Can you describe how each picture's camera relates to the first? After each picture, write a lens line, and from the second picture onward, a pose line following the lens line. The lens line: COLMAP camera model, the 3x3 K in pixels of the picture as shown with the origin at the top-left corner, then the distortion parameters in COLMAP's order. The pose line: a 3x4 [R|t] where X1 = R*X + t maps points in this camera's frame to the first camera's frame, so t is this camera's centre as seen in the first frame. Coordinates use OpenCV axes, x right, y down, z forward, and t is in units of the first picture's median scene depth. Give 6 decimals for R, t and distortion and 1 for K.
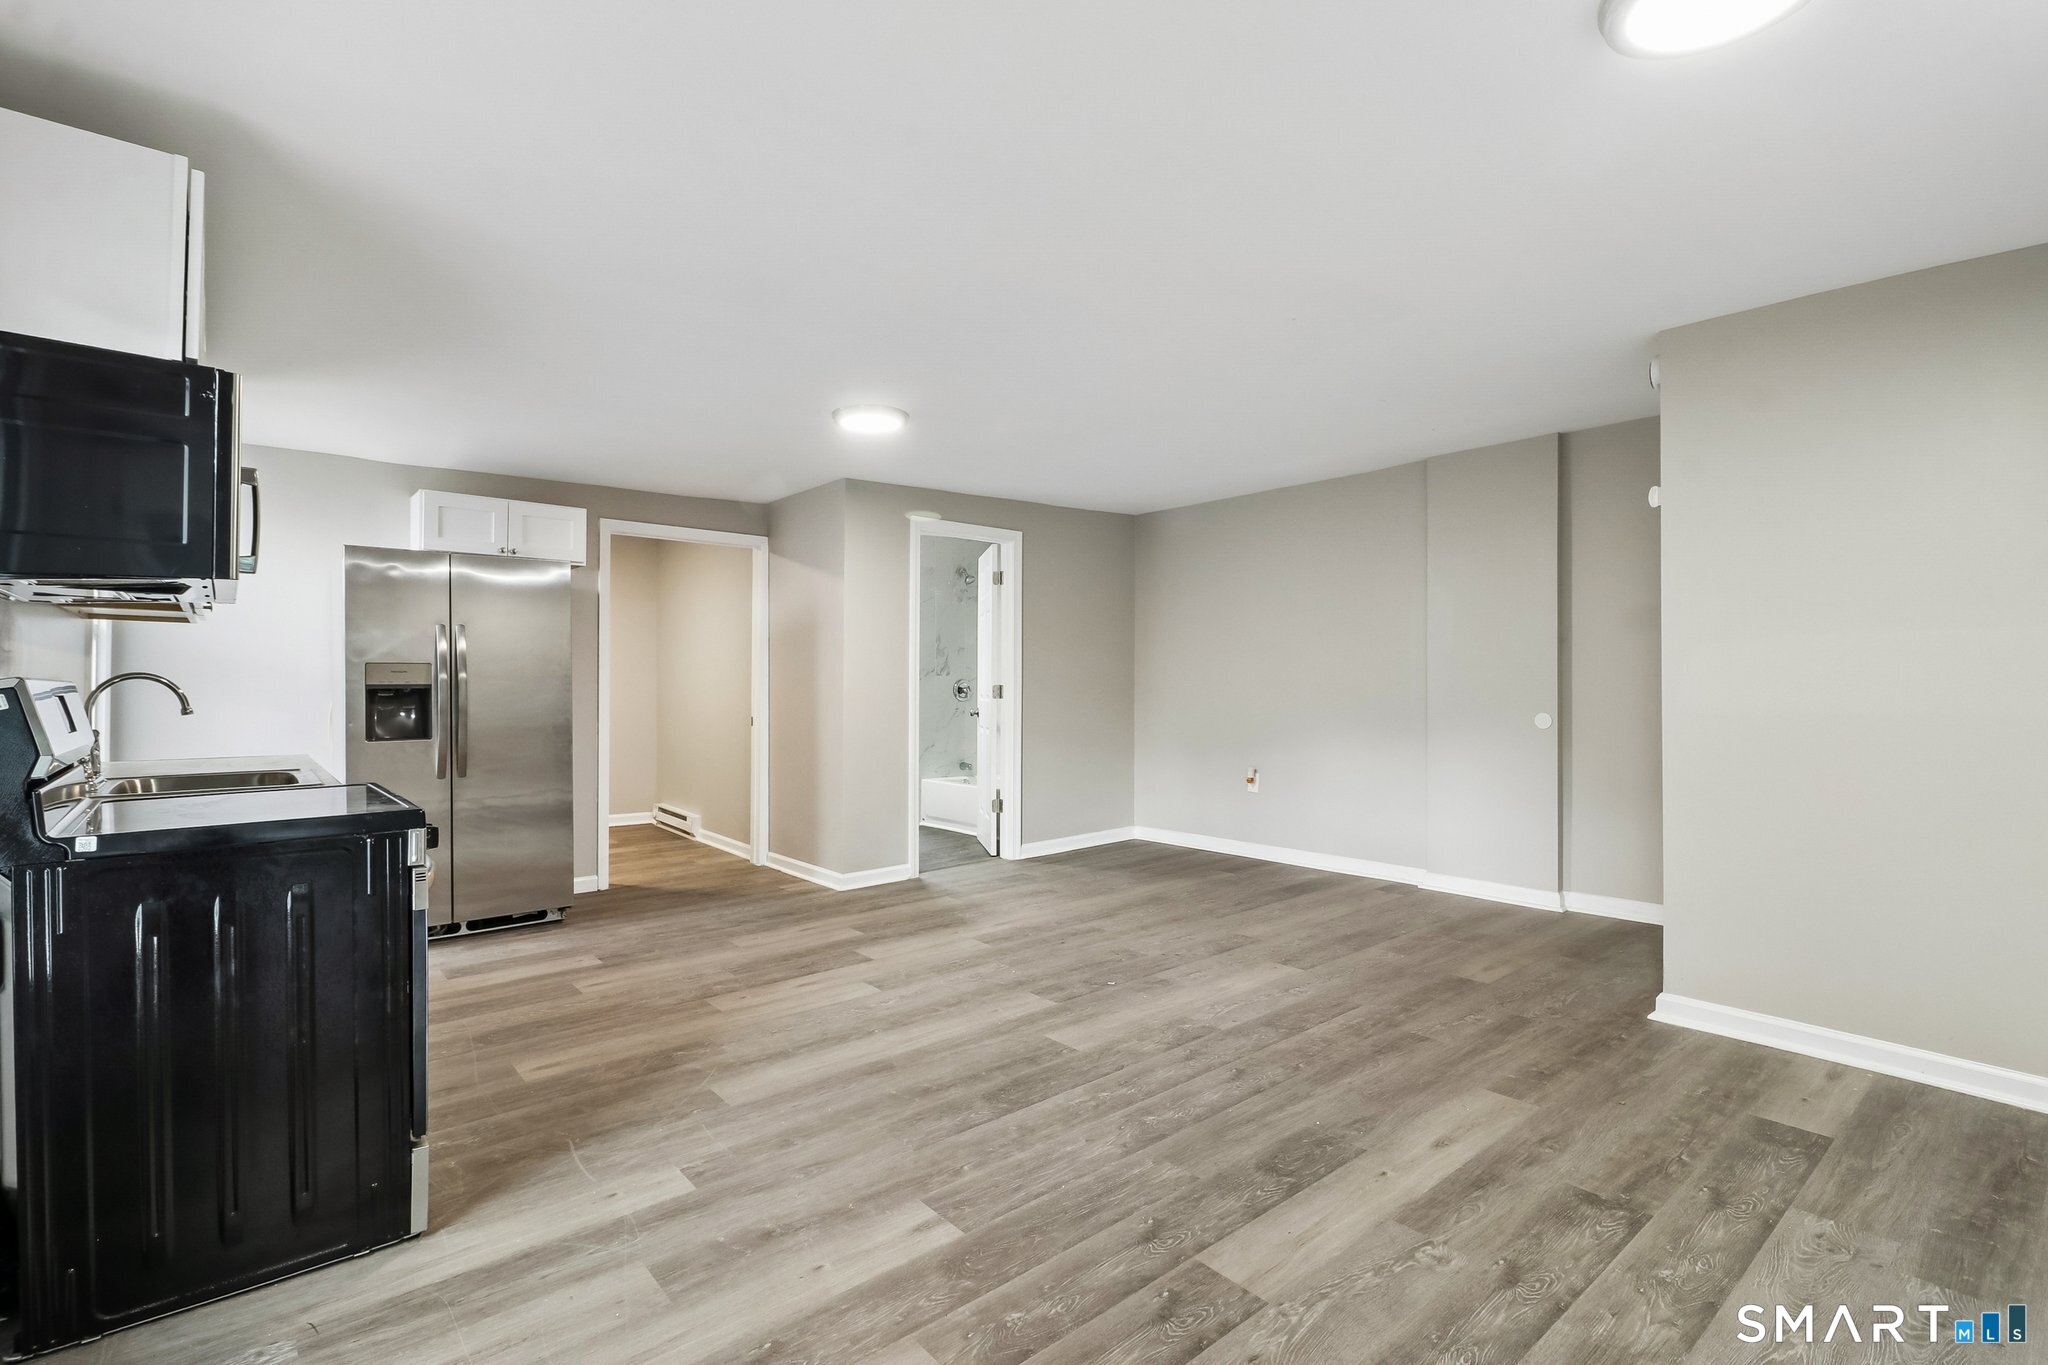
lens RADIAL K [[963.1, 0, 1024.0], [0, 963.1, 682.5], [0, 0, 1]] dist [0.005012, 0.000364]
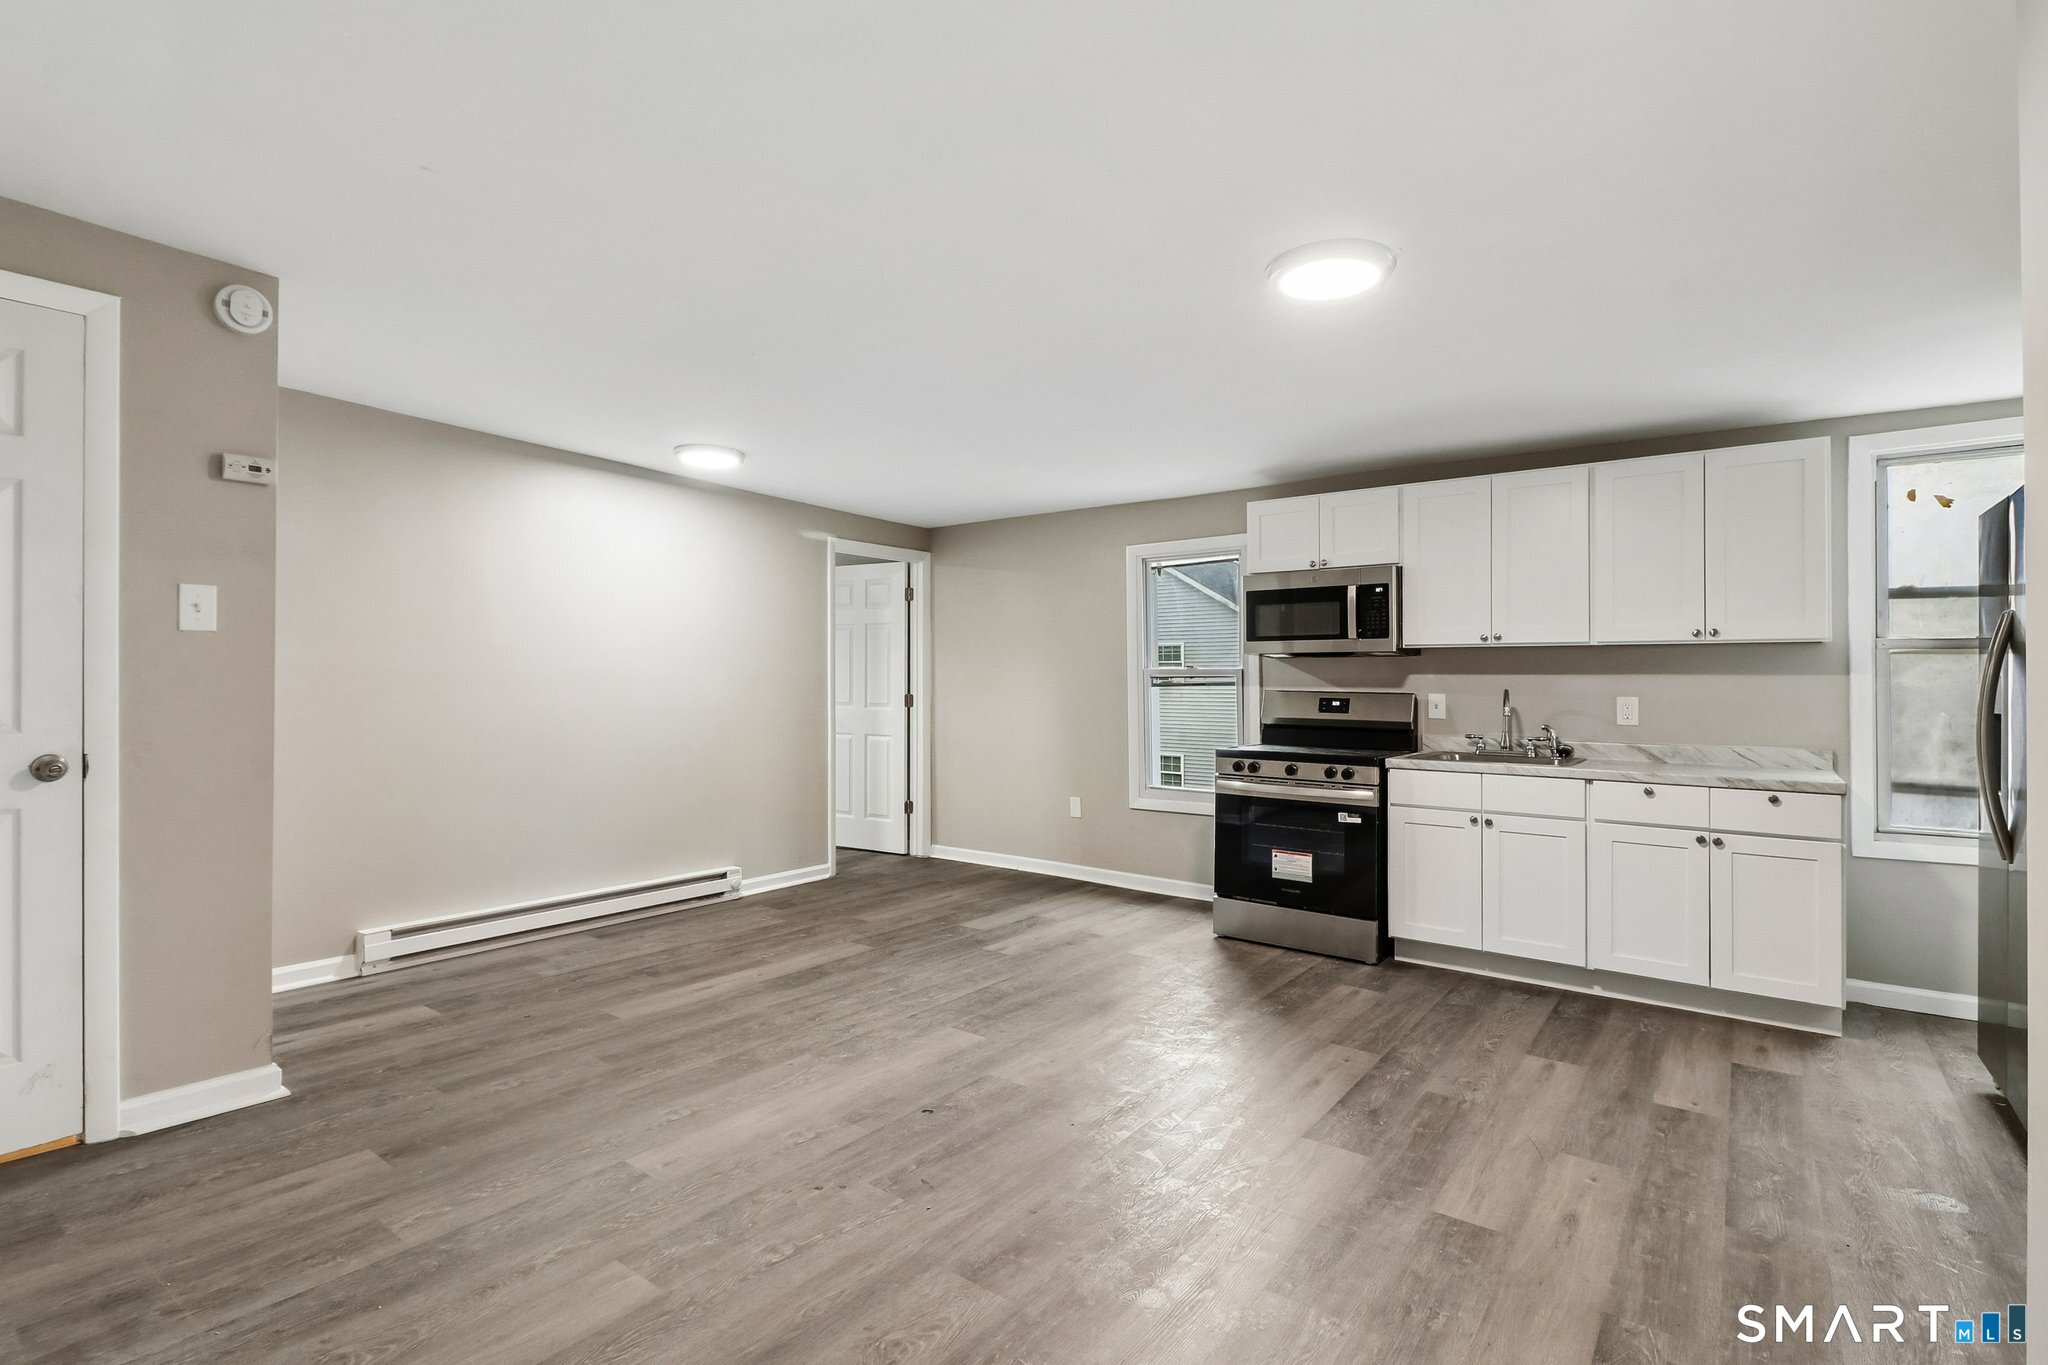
lens RADIAL K [[963.1, 0, 1024.0], [0, 963.1, 682.5], [0, 0, 1]] dist [0.005012, 0.000364]
pose [[-0.973776, -0.004160, -0.227471, 0.228696], [-0.005052, 0.999982, 0.003342, -0.021544], [0.227453, 0.004404, -0.973779, 2.102396]]
